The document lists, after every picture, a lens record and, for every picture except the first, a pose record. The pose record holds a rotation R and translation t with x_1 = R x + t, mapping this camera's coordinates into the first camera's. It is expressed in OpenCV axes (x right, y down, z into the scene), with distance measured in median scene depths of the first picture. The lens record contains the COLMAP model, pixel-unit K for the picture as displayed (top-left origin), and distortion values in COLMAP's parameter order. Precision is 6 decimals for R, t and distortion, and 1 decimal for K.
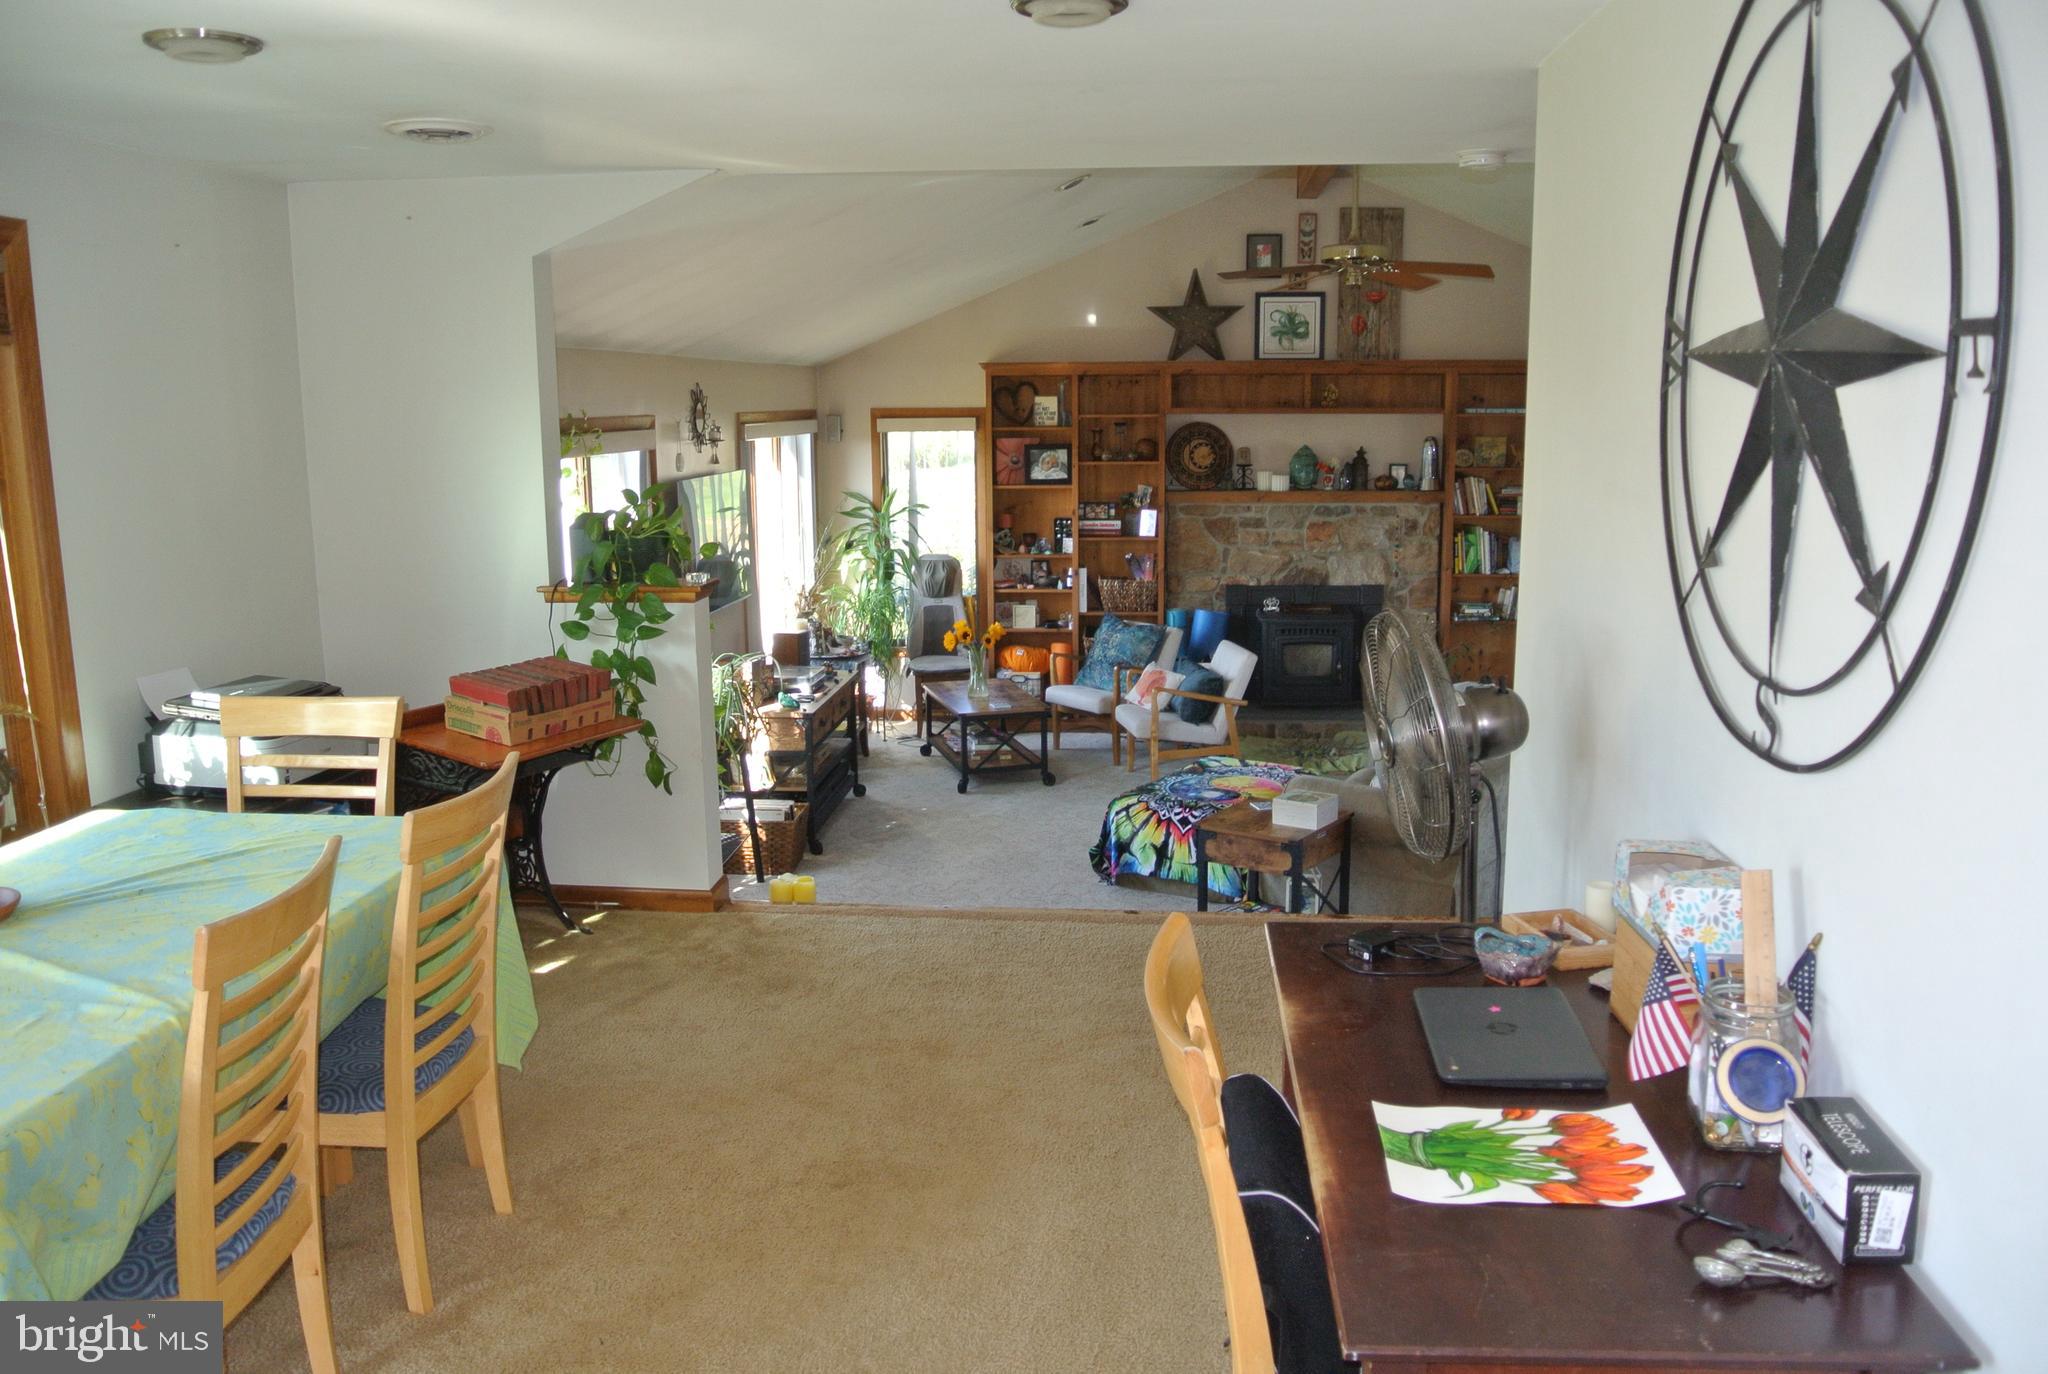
lens RADIAL K [[1578.4, 0, 1019.9], [0, 1578.4, 691.2], [0, 0, 1]] dist [-0.092401, 0.042471]
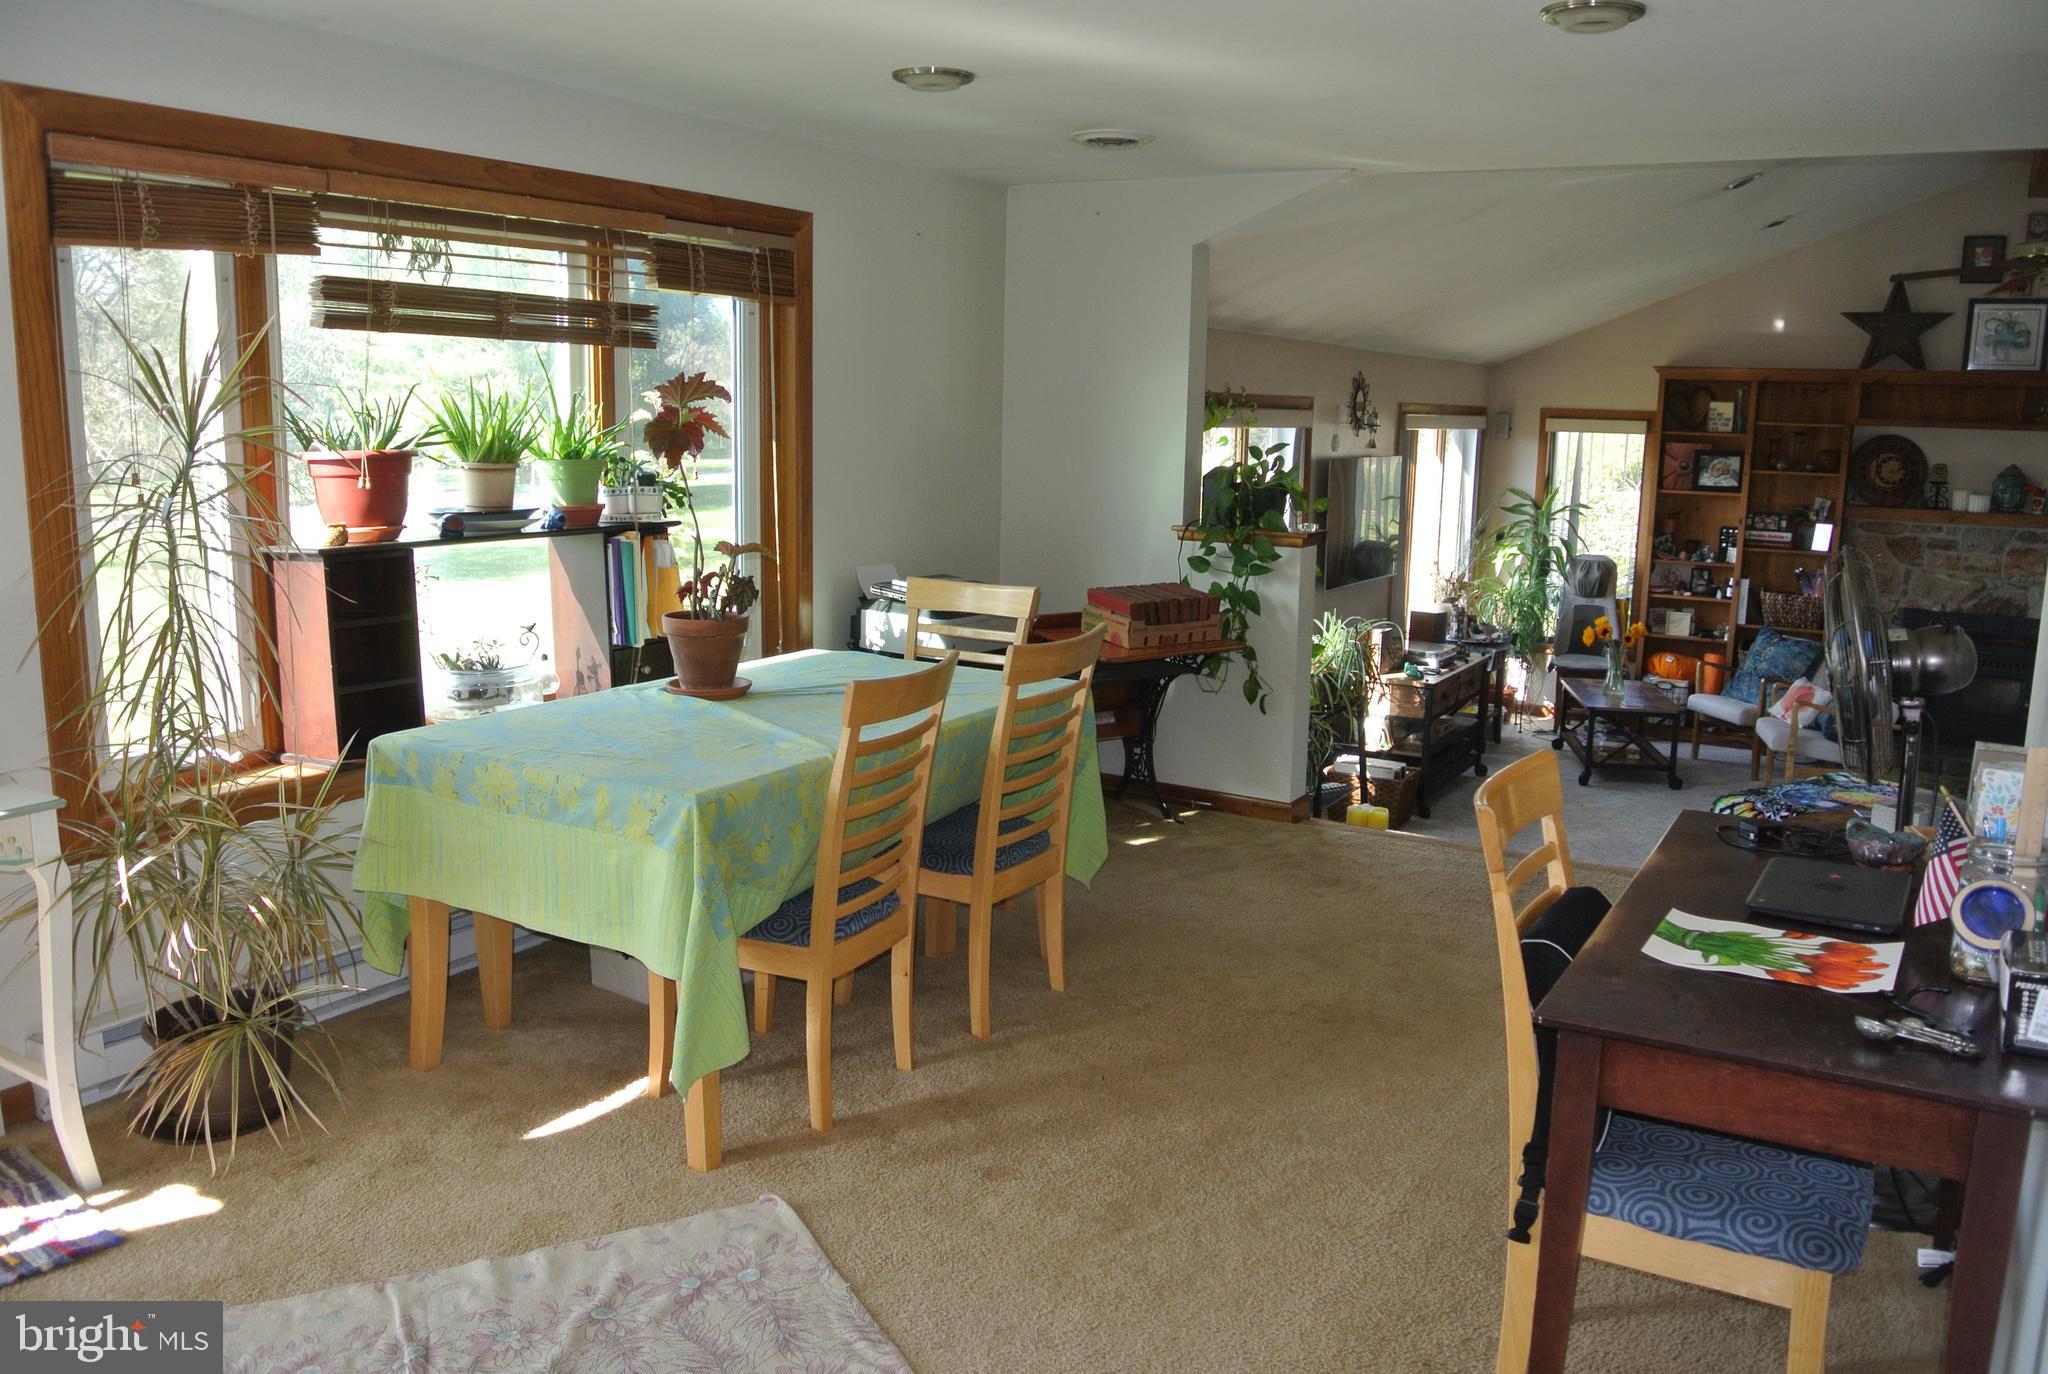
lens RADIAL K [[1578.4, 0, 1021.6], [0, 1578.4, 688.0], [0, 0, 1]] dist [-0.092401, 0.042471]
pose [[0.901093, 0.101750, -0.421520, 0.062254], [-0.106077, 0.994270, 0.013242, 0.031302], [0.420452, 0.032781, 0.906722, -0.072568]]
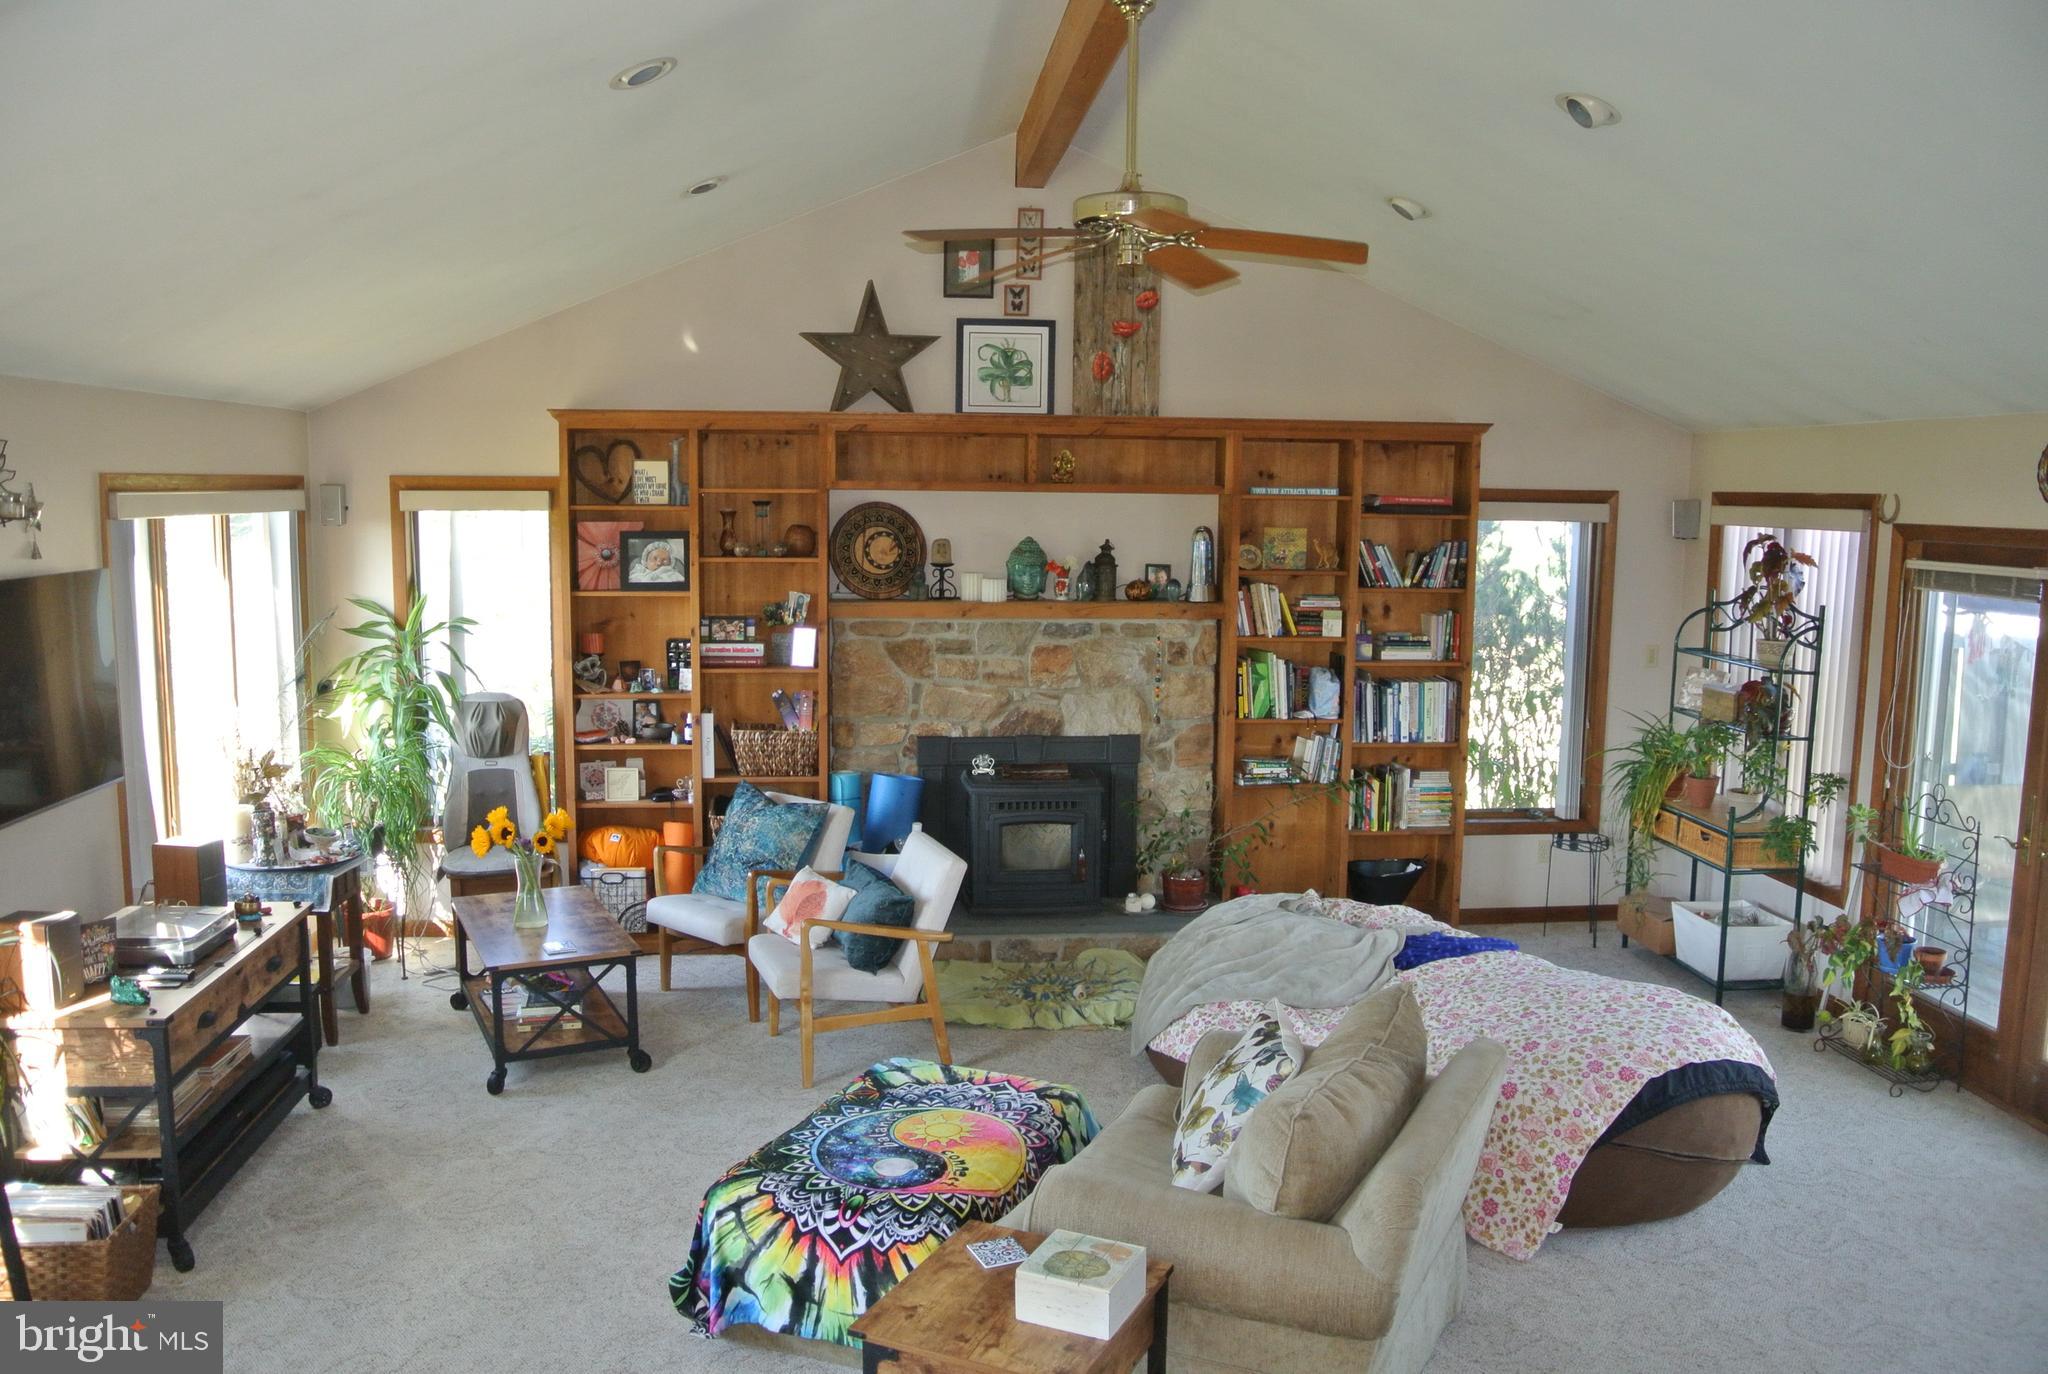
lens RADIAL K [[1578.4, 0, 1015.9], [0, 1578.4, 697.0], [0, 0, 1]] dist [-0.092401, 0.042471]
pose [[0.981993, -0.004274, 0.188867, 0.055768], [0.014199, 0.998586, -0.051231, -0.063924], [-0.188381, 0.052990, 0.980665, 0.408552]]
